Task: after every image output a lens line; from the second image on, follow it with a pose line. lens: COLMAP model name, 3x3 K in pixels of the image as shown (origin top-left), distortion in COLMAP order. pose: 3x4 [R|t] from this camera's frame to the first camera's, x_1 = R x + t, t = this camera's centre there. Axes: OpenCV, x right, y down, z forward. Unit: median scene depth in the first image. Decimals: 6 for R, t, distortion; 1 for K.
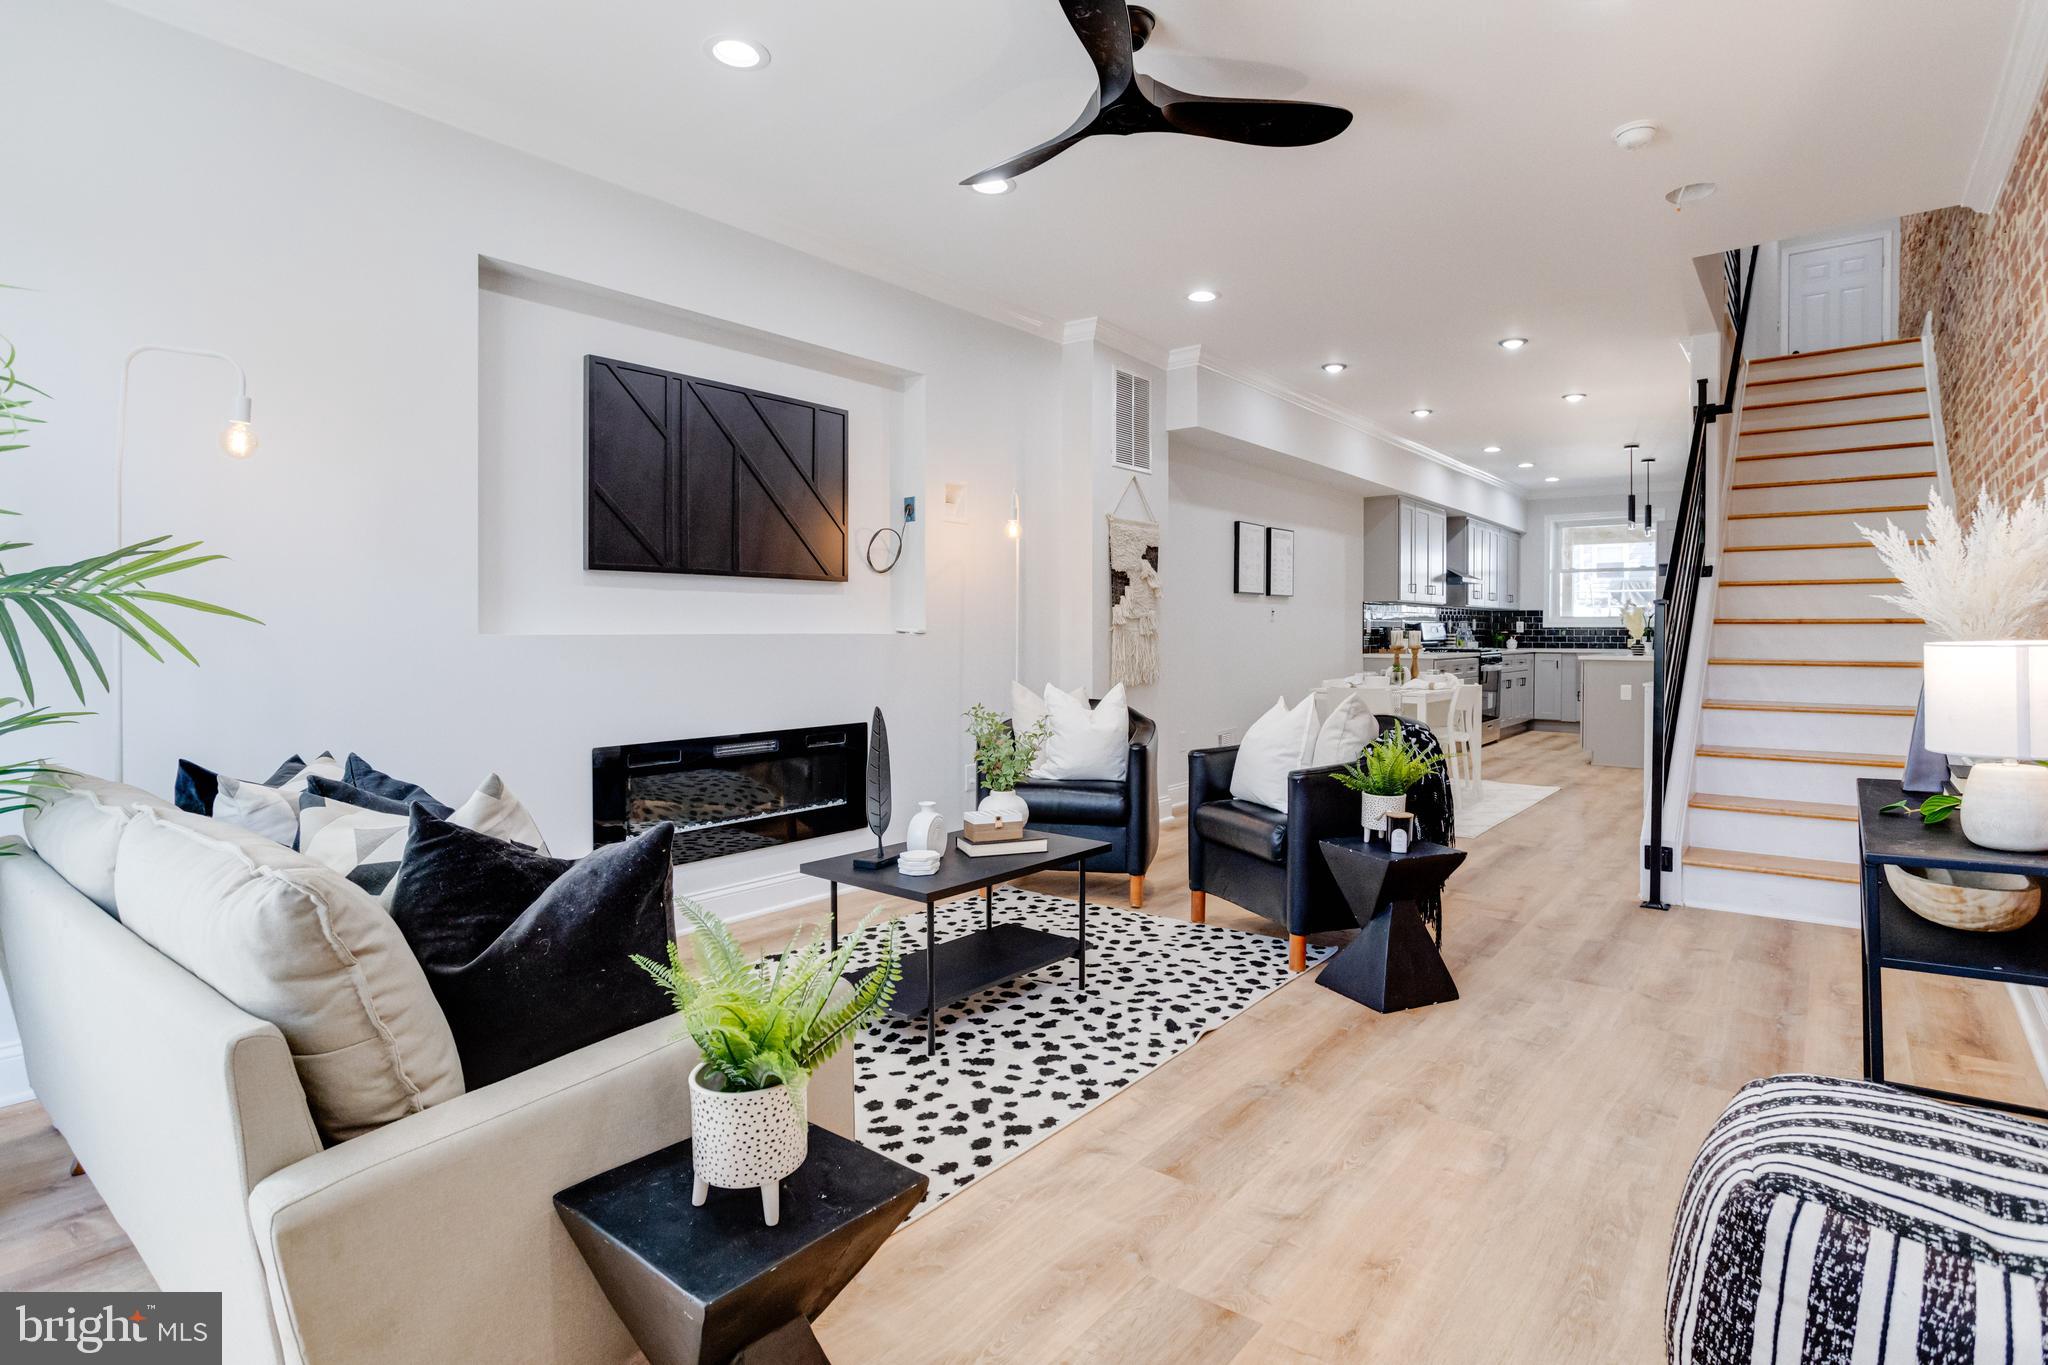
lens RADIAL K [[1025.5, 0, 1058.1], [0, 1025.5, 640.8], [0, 0, 1]] dist [-0.015279, 0.003868]
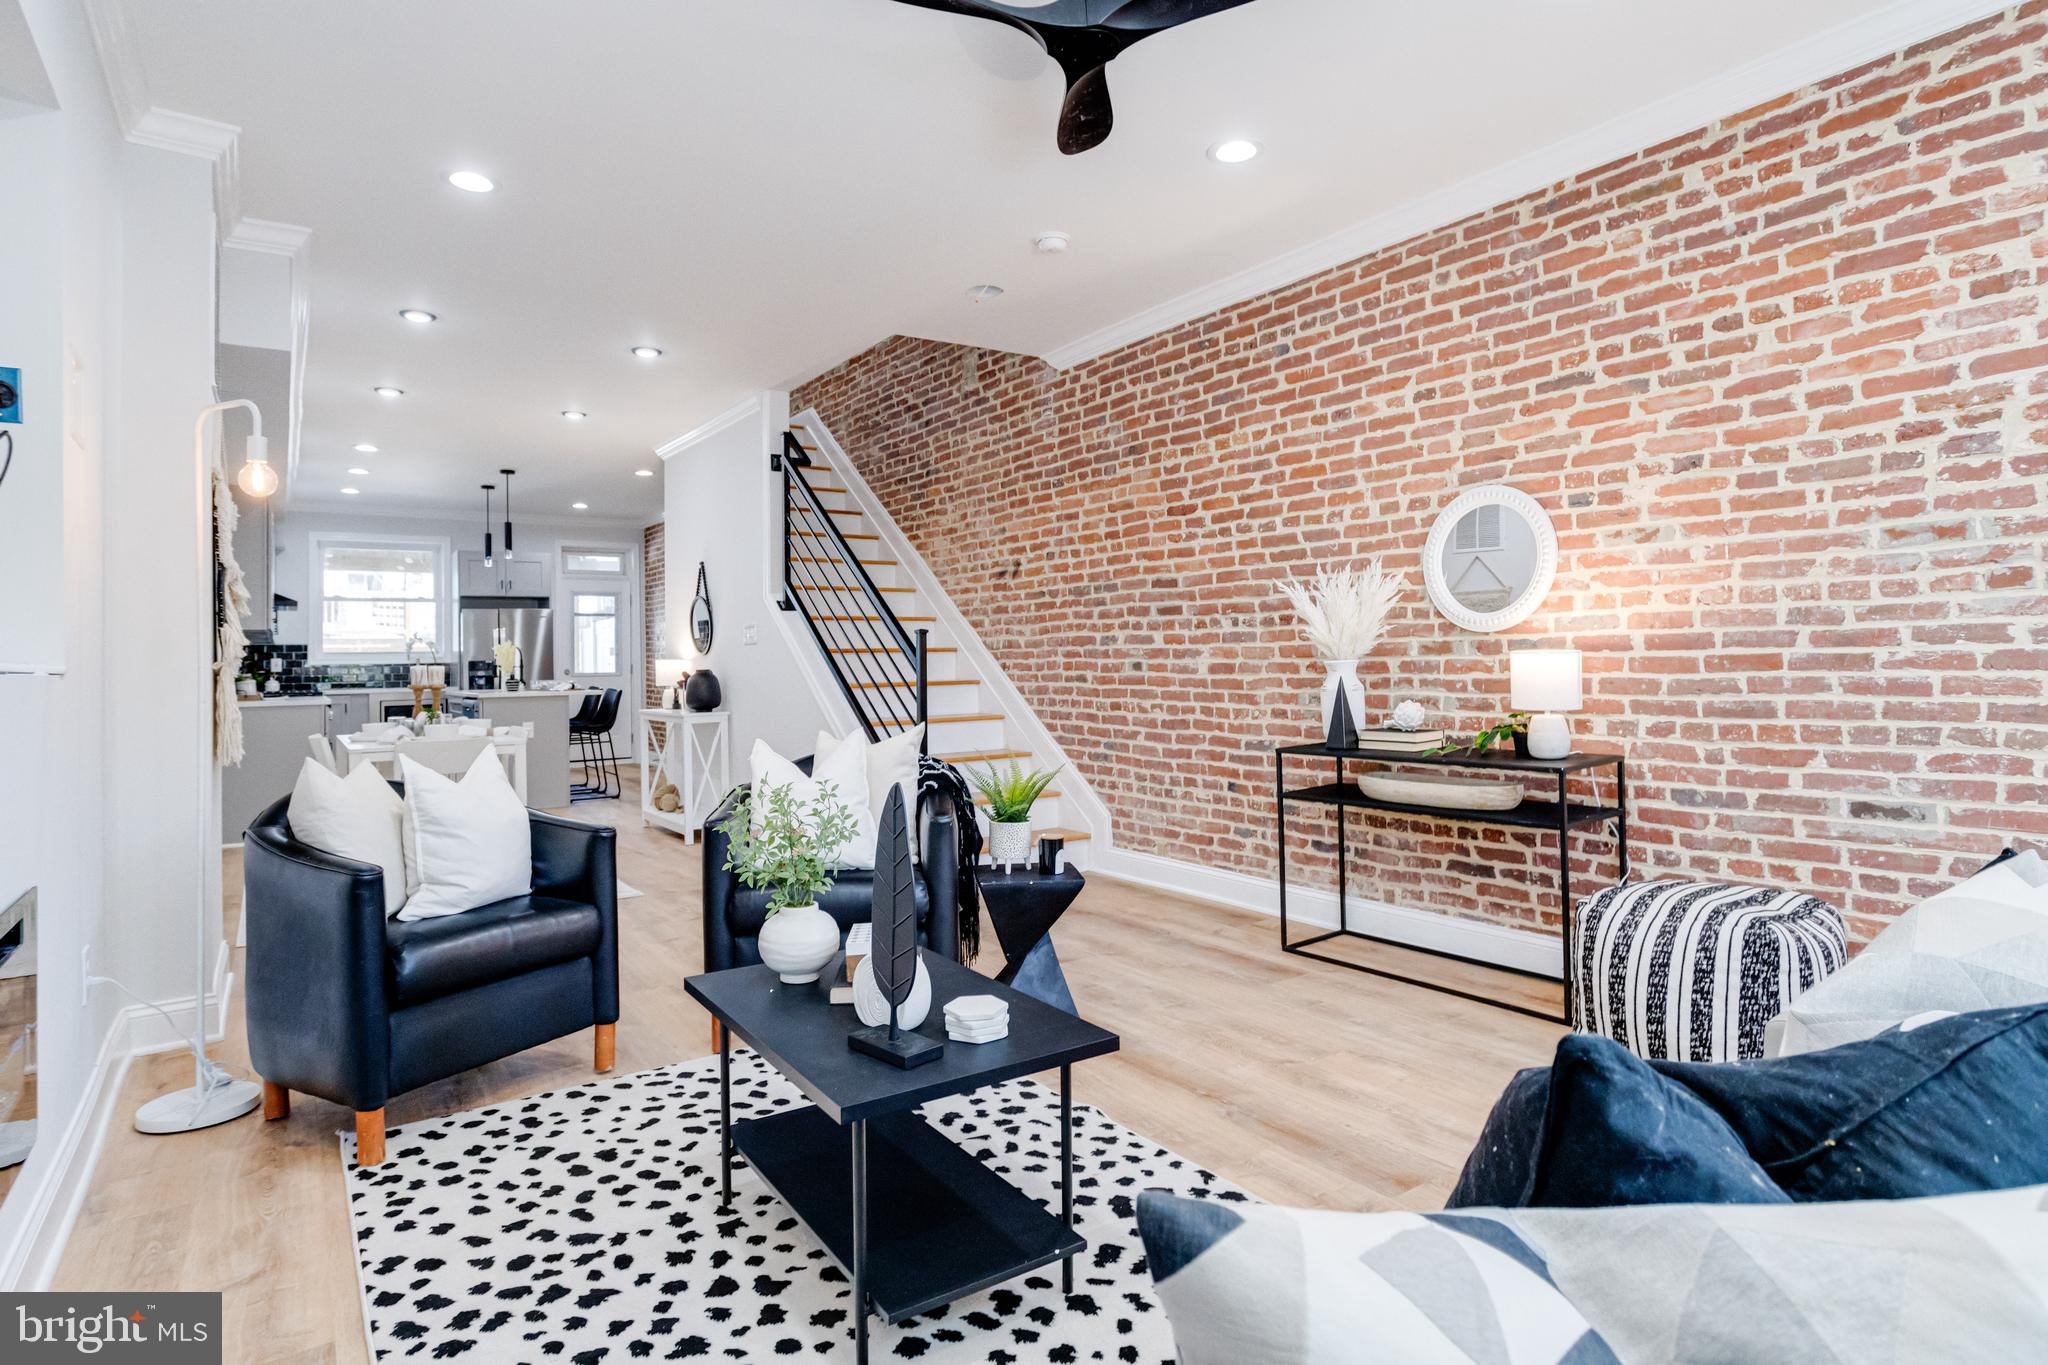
lens RADIAL K [[1086.0, 0, 1023.6], [0, 1086.0, 624.6], [0, 0, 1]] dist [-0.018897, 0.003687]
pose [[0.307610, 0.024248, 0.951204, -0.587070], [0.027542, 0.999029, -0.034374, -0.000480], [-0.951114, 0.036772, 0.306643, 0.583270]]
